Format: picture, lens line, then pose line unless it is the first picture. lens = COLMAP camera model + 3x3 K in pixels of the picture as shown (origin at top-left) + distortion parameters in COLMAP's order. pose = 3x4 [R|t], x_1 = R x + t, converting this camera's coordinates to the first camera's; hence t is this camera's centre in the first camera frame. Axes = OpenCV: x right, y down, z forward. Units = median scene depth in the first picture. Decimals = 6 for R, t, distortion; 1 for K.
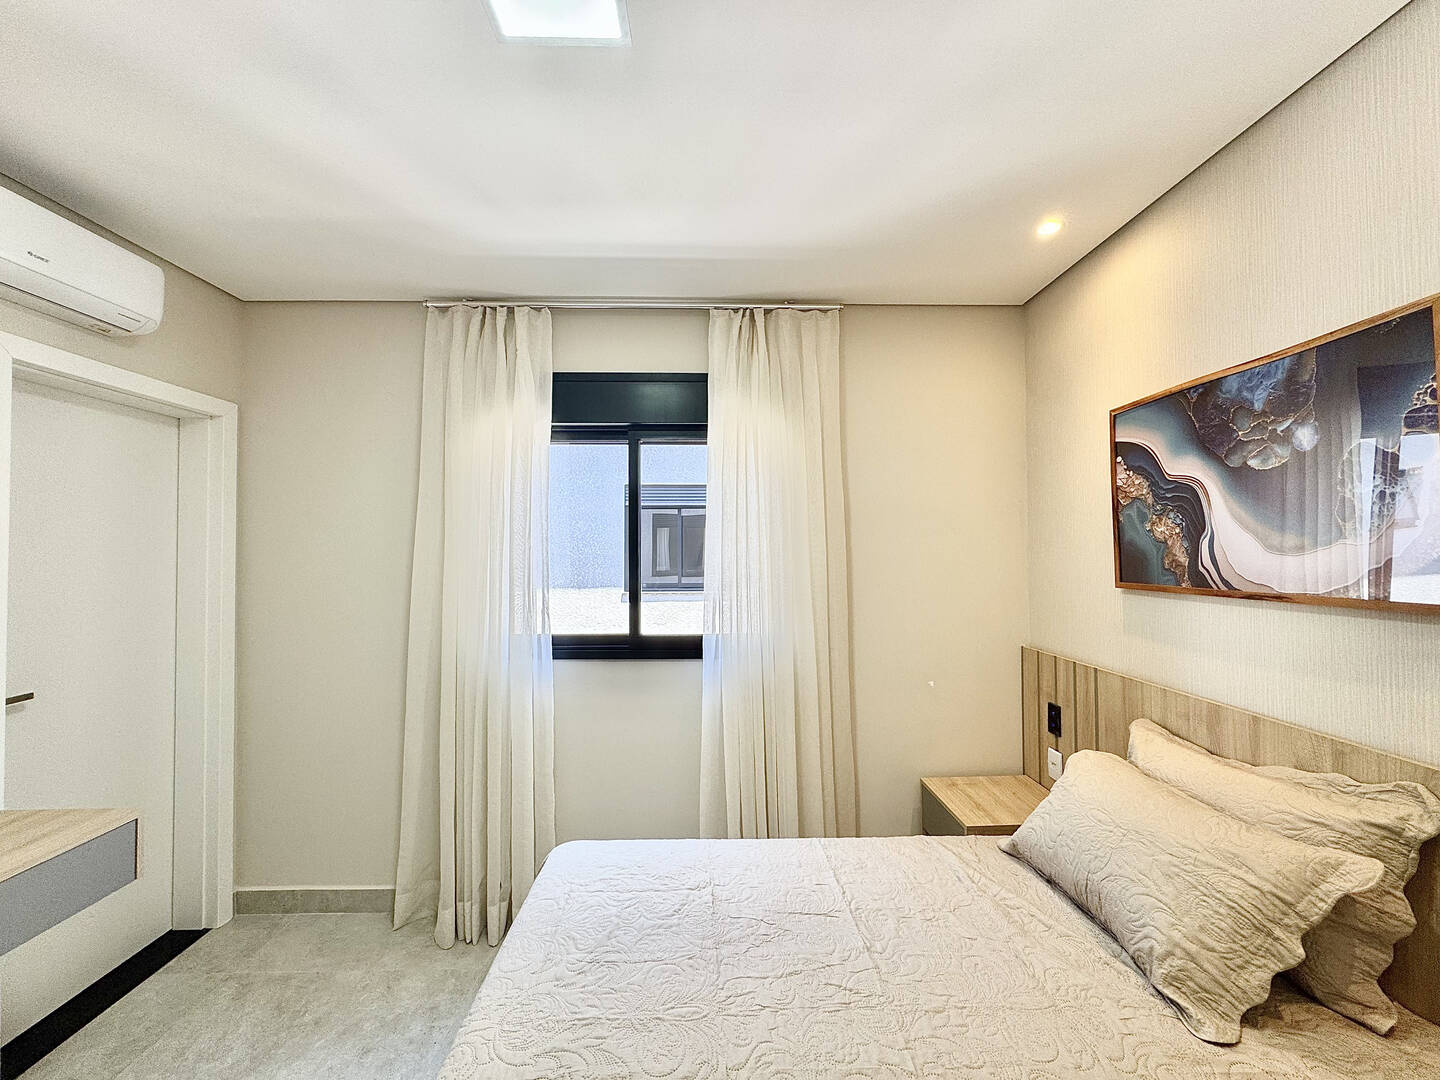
lens RADIAL K [[578.0, 0, 719.9], [0, 578.0, 538.4], [0, 0, 1]] dist [-0.006997, 0.001423]
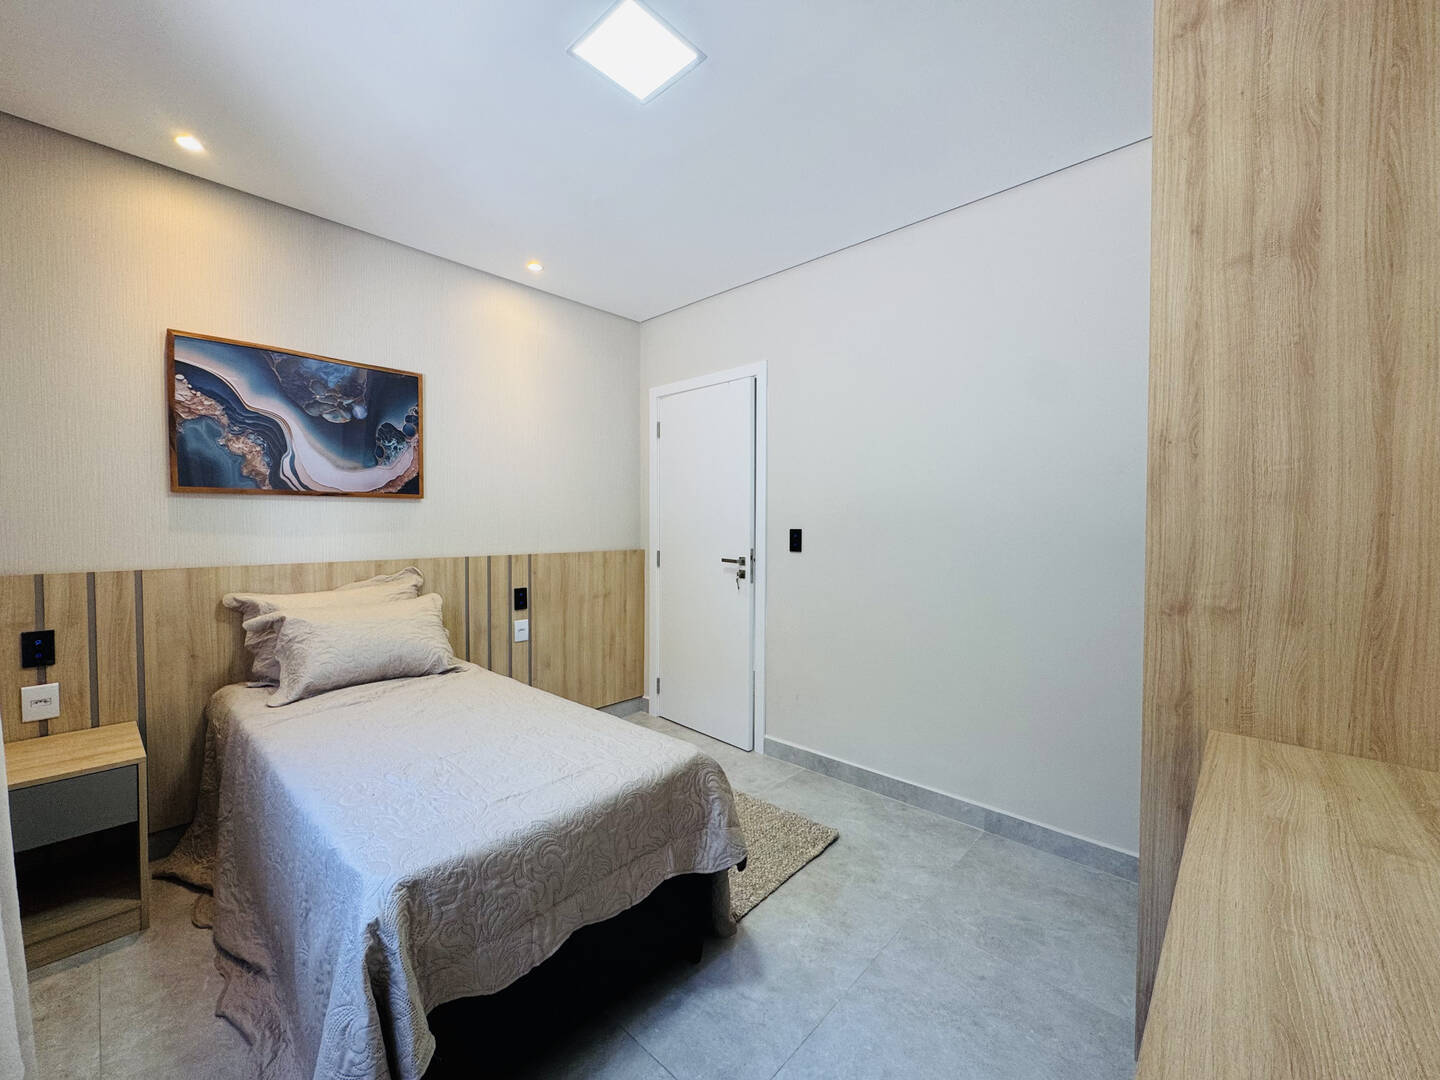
lens RADIAL K [[578.0, 0, 727.3], [0, 578.0, 540.6], [0, 0, 1]] dist [-0.006997, 0.001423]
pose [[-0.732106, -0.022409, 0.680823, -0.974743], [-0.016858, 0.999749, 0.014780, 0.166627], [-0.680983, -0.000657, -0.732299, 1.239268]]
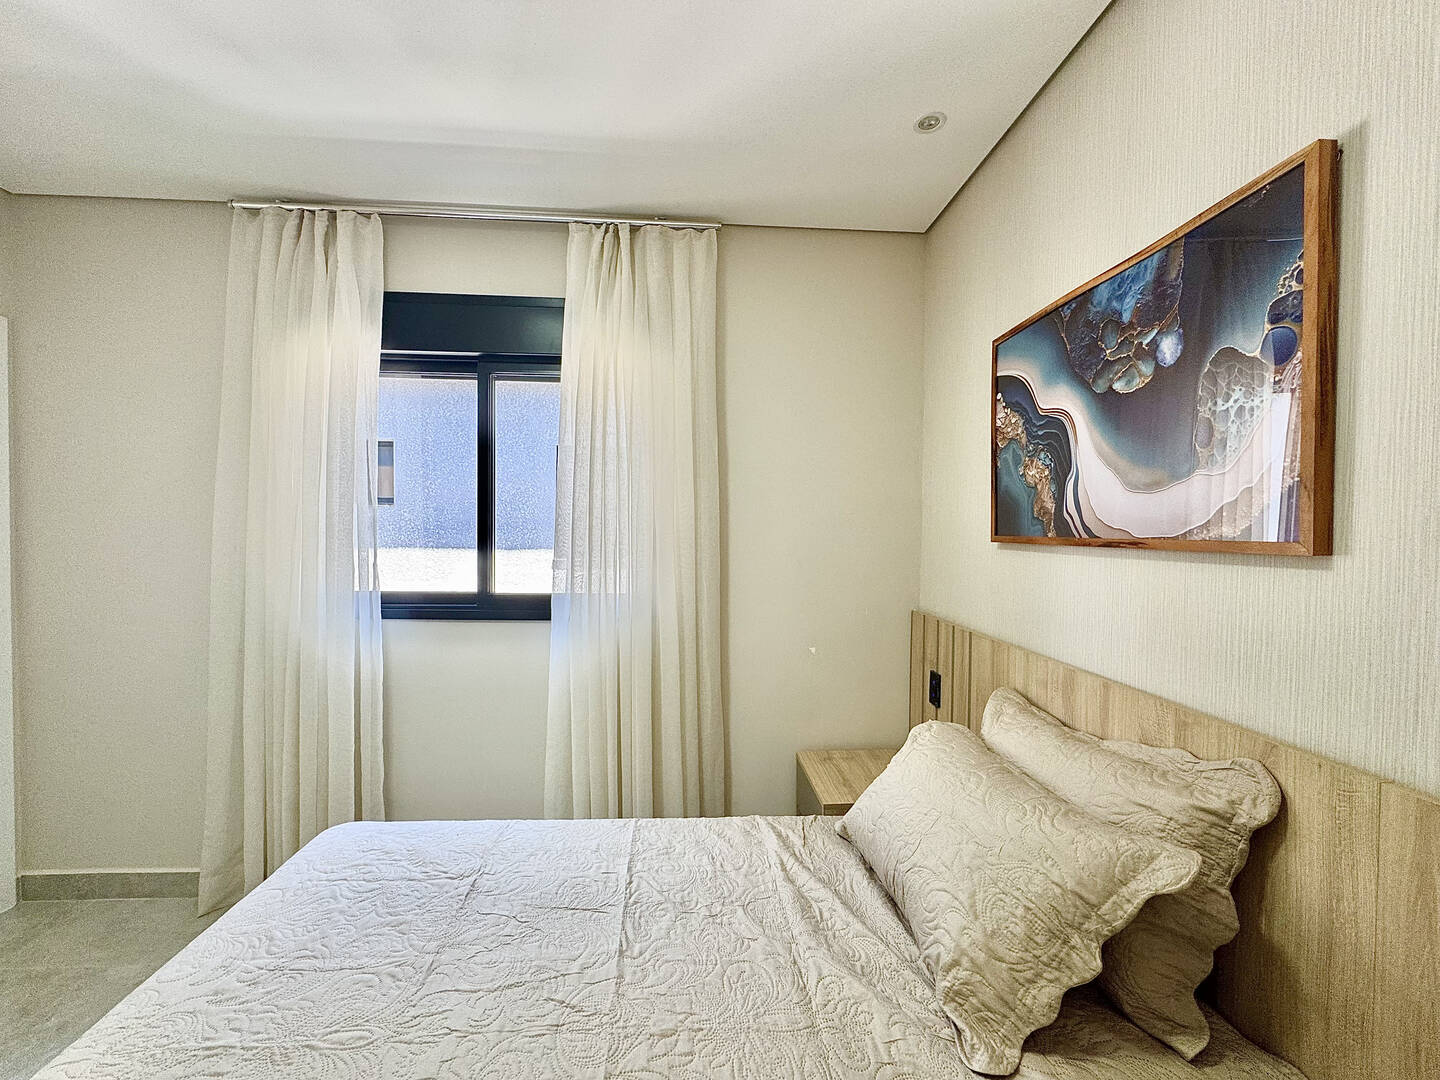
lens RADIAL K [[578.0, 0, 720.8], [0, 578.0, 539.5], [0, 0, 1]] dist [-0.006997, 0.001423]
pose [[0.999204, 0.016219, 0.036432, 0.271552], [-0.017715, 0.998998, 0.041107, 0.059595], [-0.035729, -0.041720, 0.998490, 0.142777]]
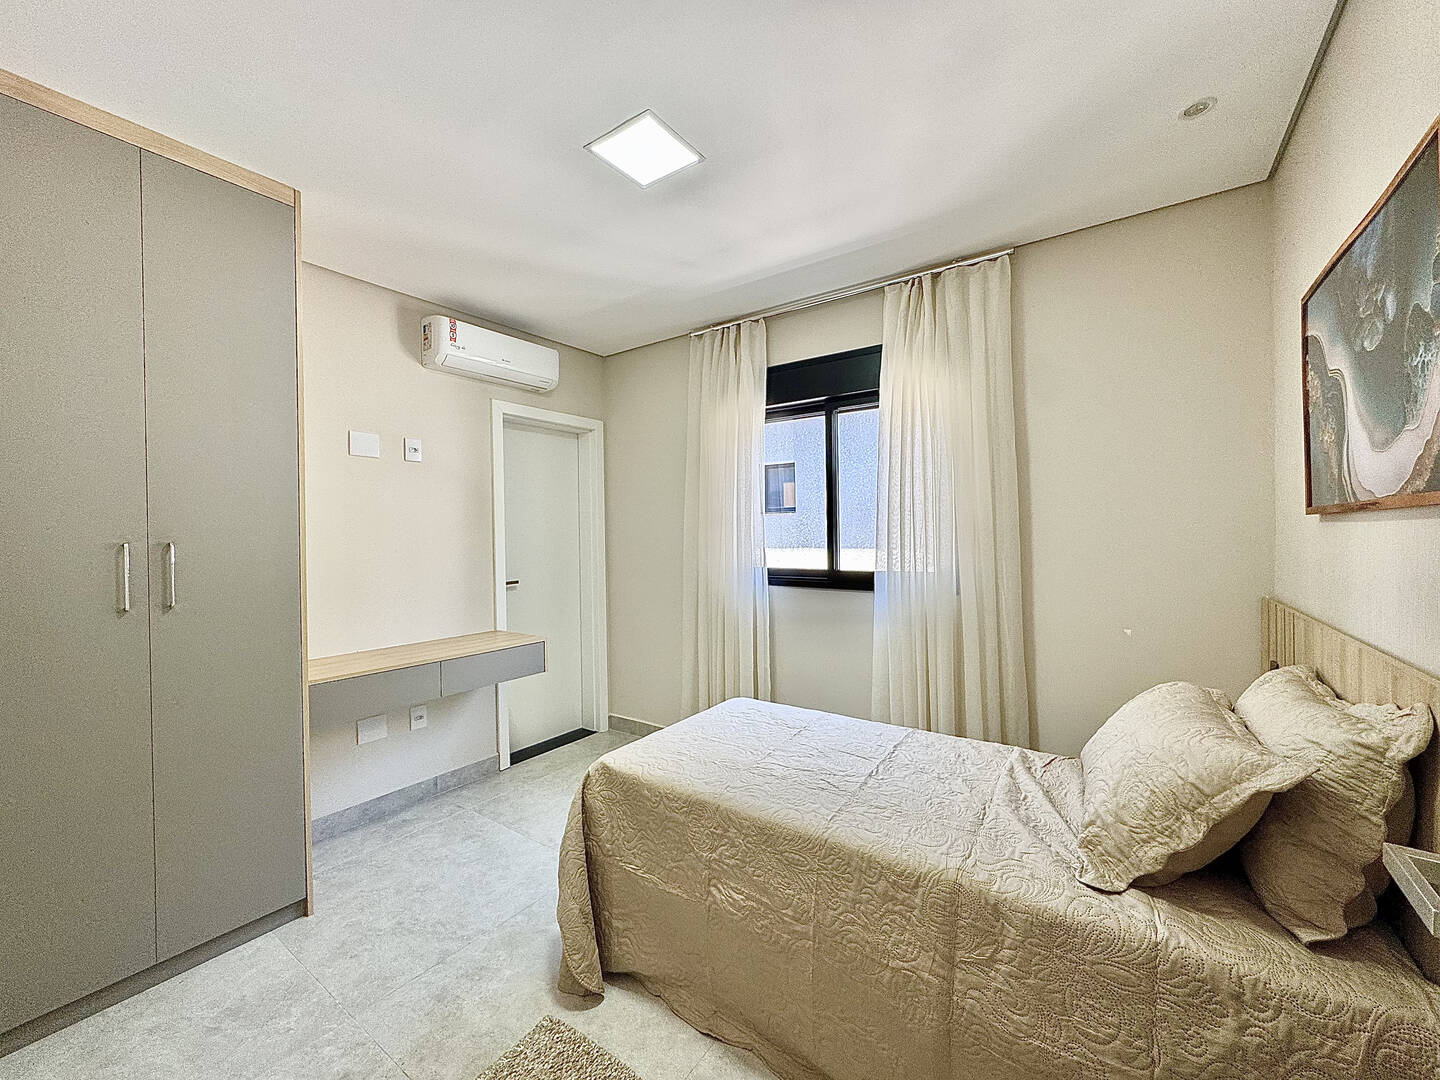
lens RADIAL K [[578.0, 0, 717.4], [0, 578.0, 541.0], [0, 0, 1]] dist [-0.006997, 0.001423]
pose [[0.801806, 0.001618, -0.597583, 0.576805], [0.021794, 0.999252, 0.031949, 0.089351], [0.597187, -0.038641, 0.801170, -0.192711]]
